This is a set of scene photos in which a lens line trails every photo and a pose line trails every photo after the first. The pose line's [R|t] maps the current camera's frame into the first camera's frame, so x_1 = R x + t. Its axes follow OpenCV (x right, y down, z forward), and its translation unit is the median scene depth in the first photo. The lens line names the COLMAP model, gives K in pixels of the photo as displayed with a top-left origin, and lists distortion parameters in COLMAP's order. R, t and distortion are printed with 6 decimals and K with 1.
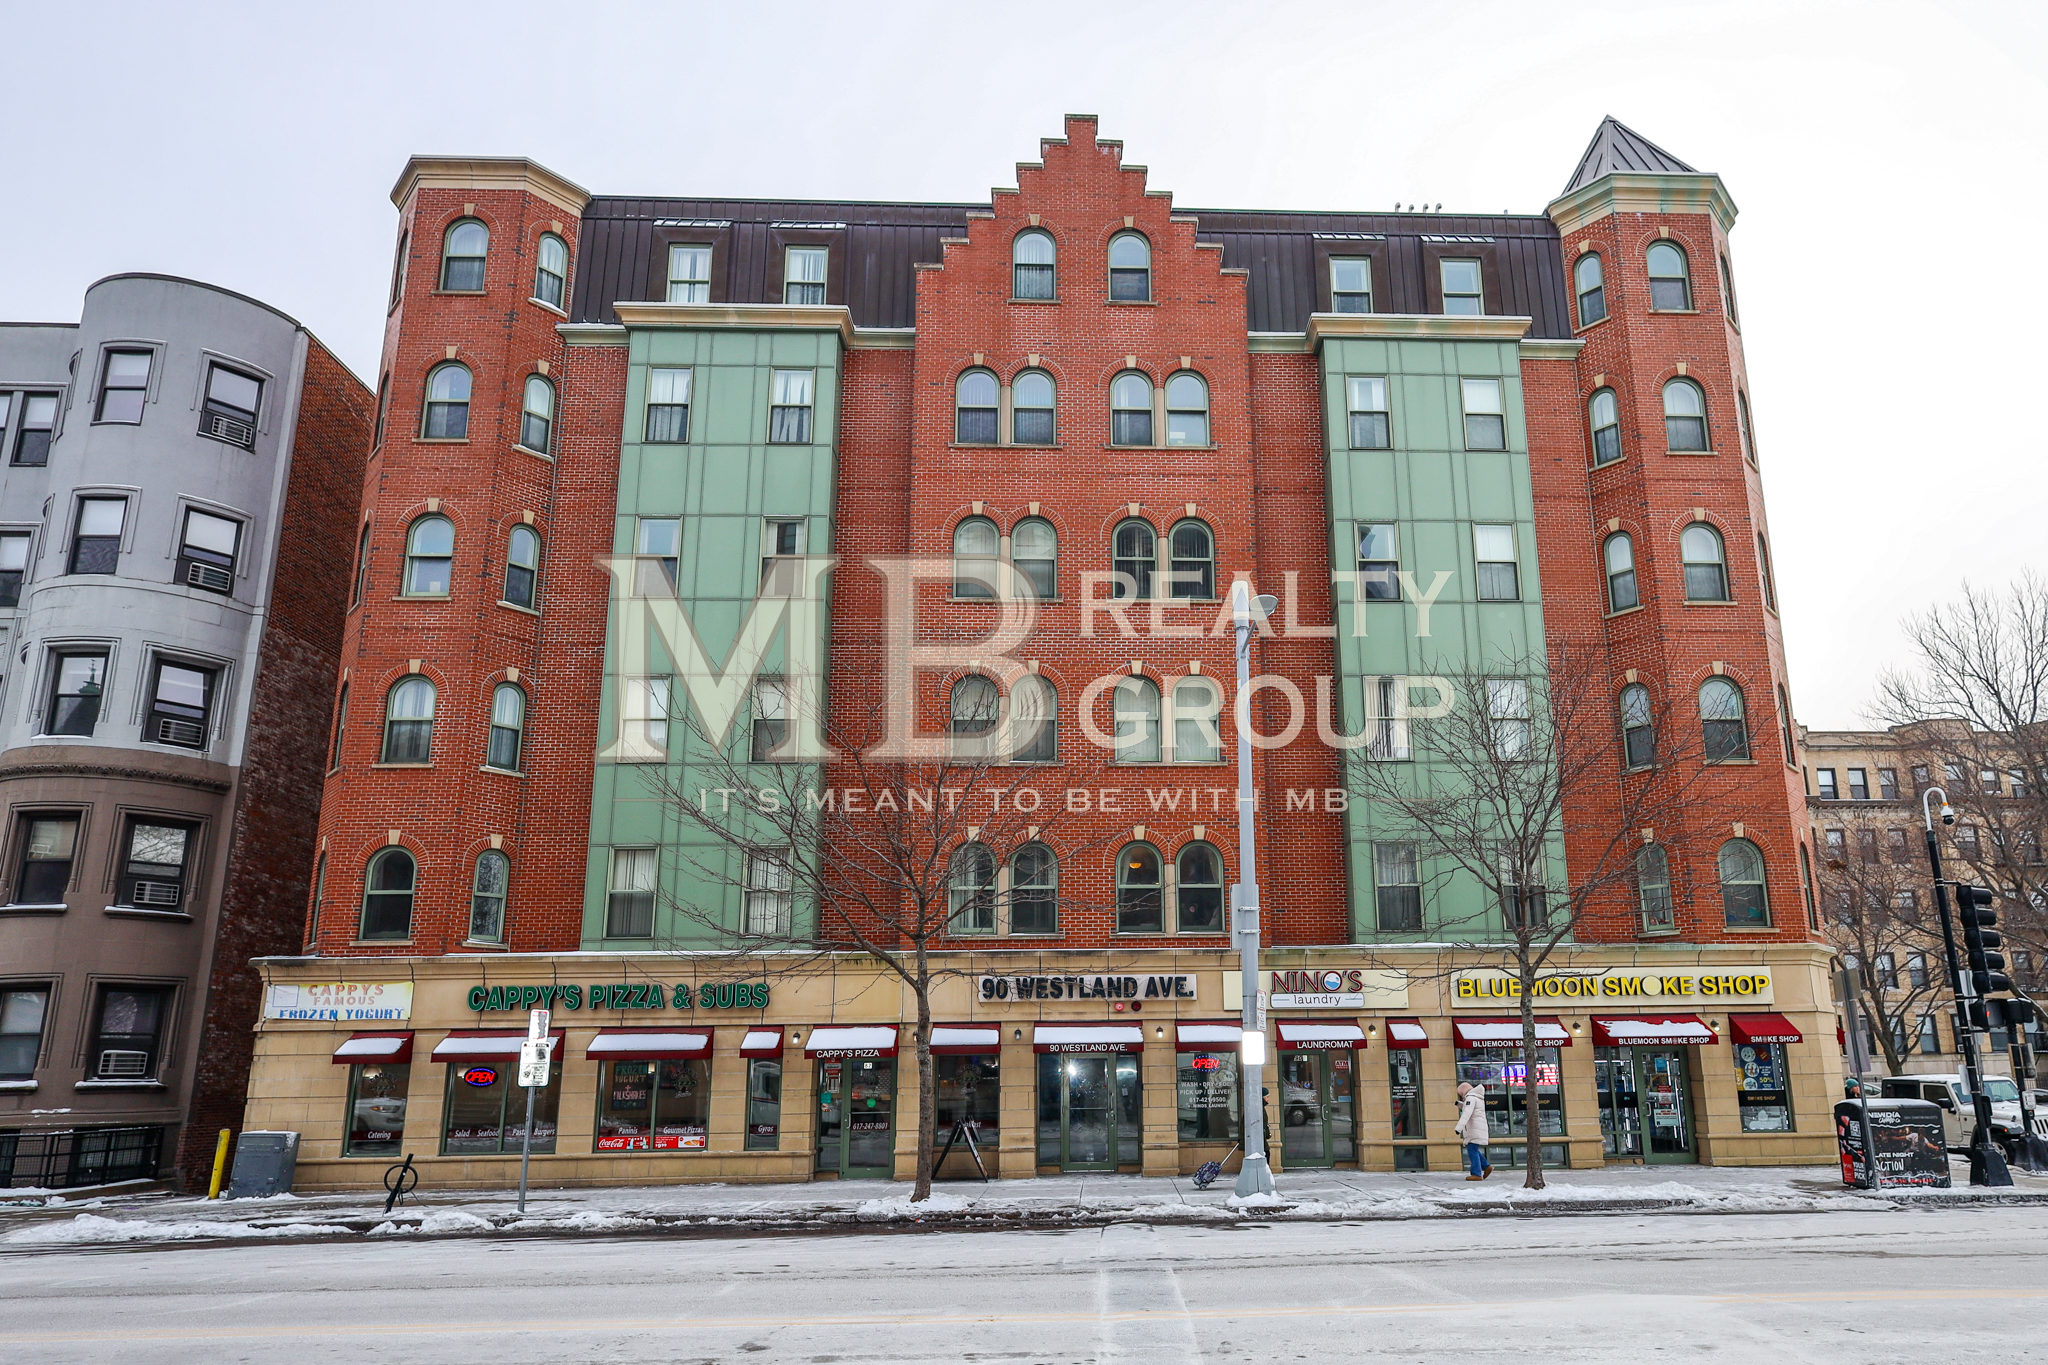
lens RADIAL K [[1025.9, 0, 1024.0], [0, 1025.9, 682.5], [0, 0, 1]] dist [0.000455, 0.000003]
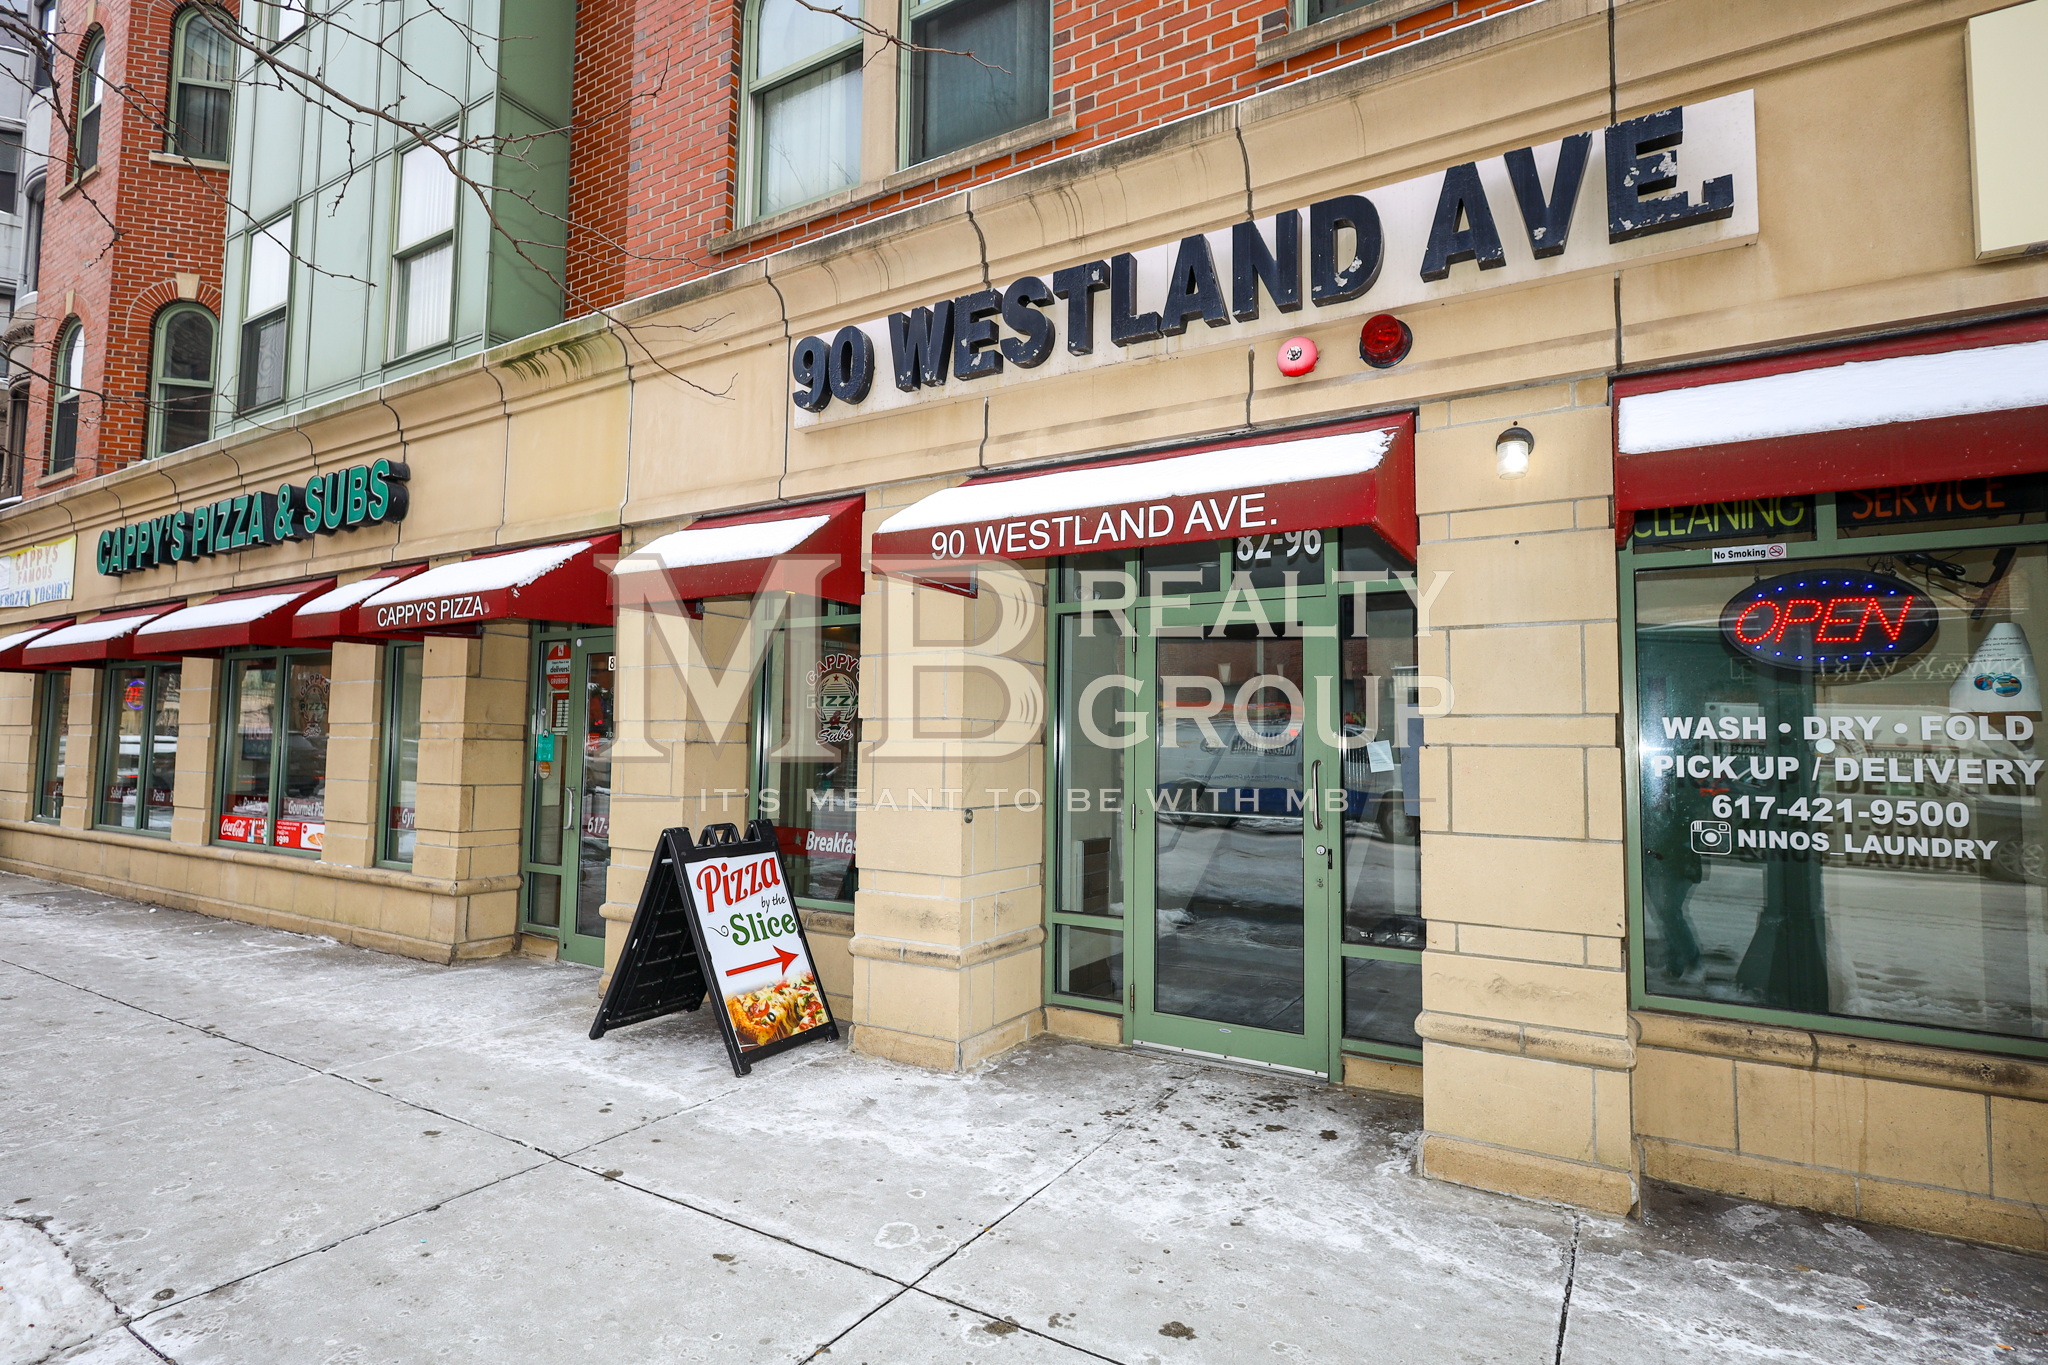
lens RADIAL K [[1025.9, 0, 1024.0], [0, 1025.9, 682.5], [0, 0, 1]] dist [0.000455, 0.000003]
pose [[0.831592, -0.020231, -0.555019, 0.160851], [0.081669, 0.992927, 0.086172, 0.359317], [0.549350, -0.116988, 0.827362, 0.792211]]
